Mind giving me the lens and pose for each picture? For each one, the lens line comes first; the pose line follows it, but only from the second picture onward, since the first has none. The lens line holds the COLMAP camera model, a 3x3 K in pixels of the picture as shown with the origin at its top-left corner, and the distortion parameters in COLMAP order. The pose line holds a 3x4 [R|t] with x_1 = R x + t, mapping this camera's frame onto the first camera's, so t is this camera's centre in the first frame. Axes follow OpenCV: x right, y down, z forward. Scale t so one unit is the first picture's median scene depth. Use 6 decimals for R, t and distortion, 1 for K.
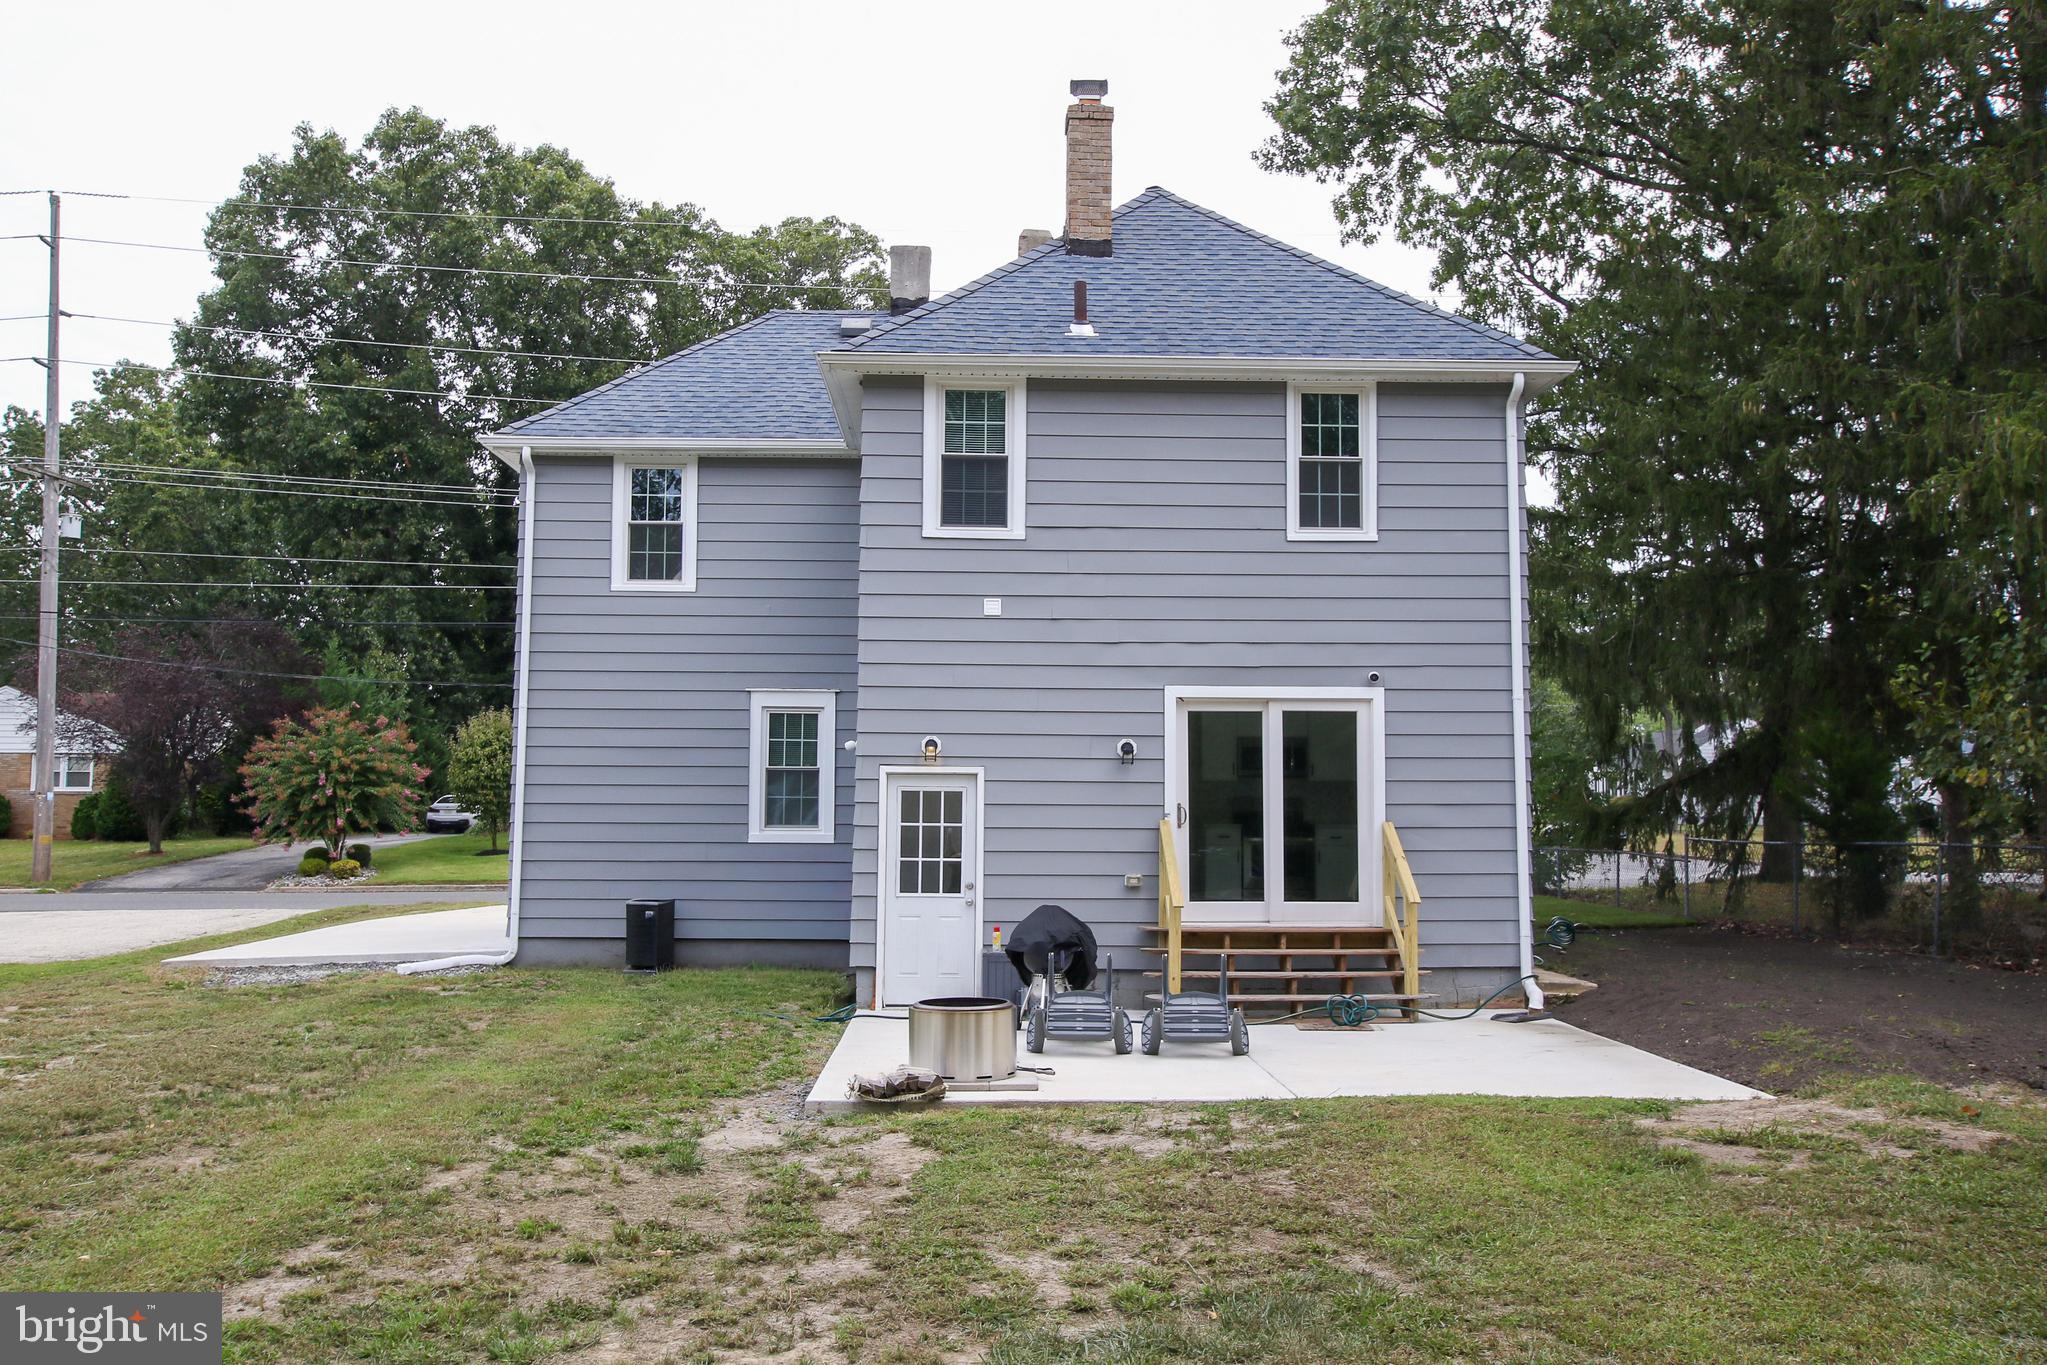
lens RADIAL K [[1755.8, 0, 1023.5], [0, 1755.8, 682.5], [0, 0, 1]] dist [0.000435, 0.001118]
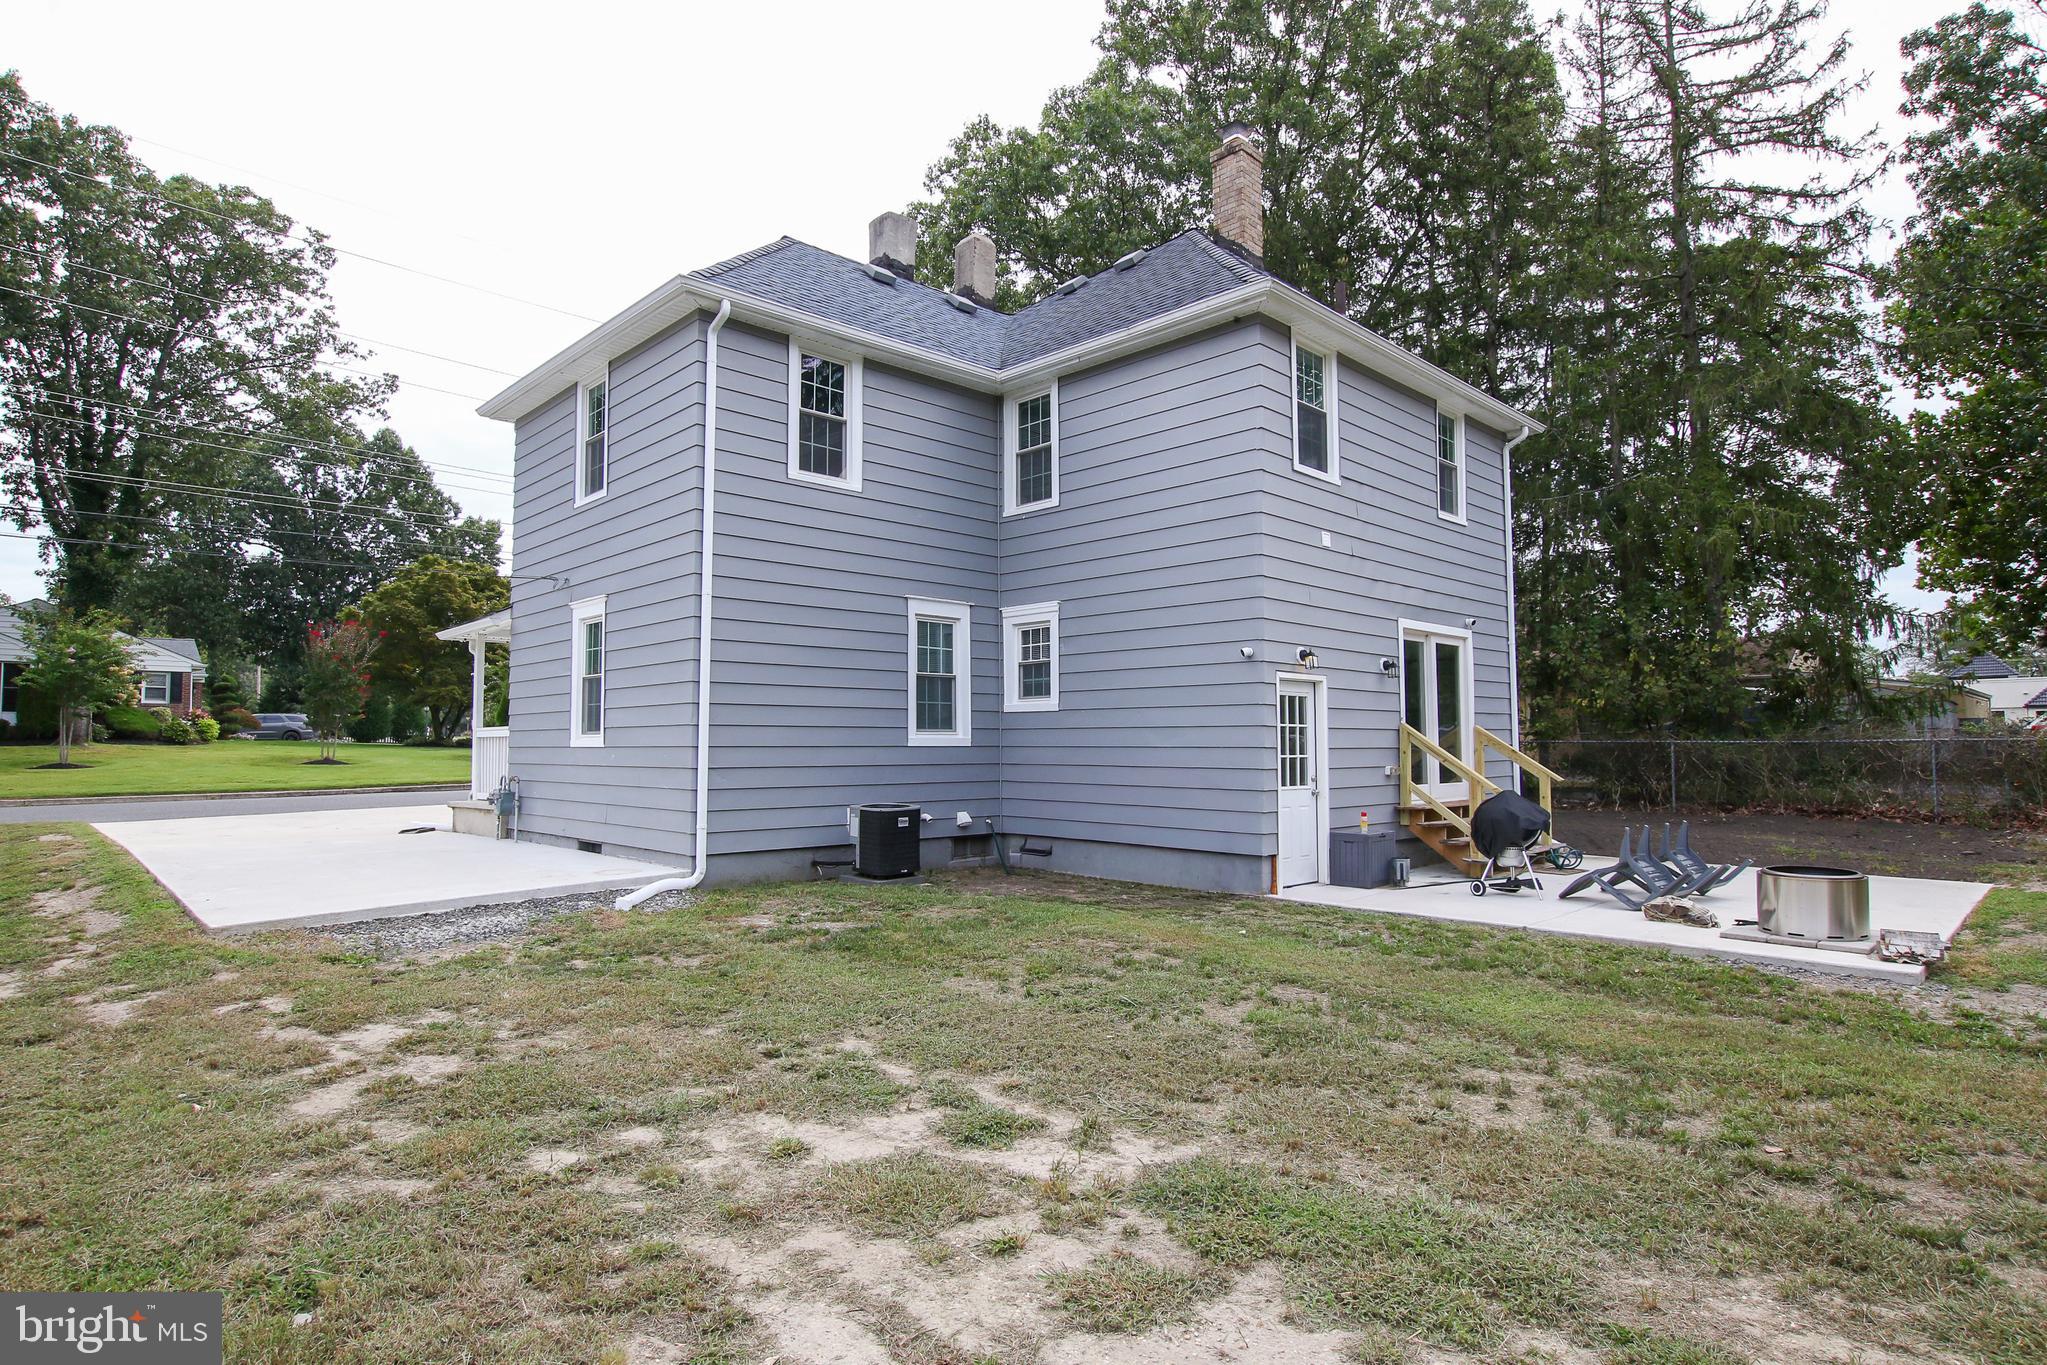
lens RADIAL K [[1077.8, 0, 1023.5], [0, 1077.8, 682.5], [0, 0, 1]] dist [-0.023961, 0.000297]
pose [[0.742432, 0.030592, 0.669223, -0.524926], [-0.049140, 0.998753, 0.008859, 0.045310], [-0.668117, -0.039463, 0.743009, 0.490618]]
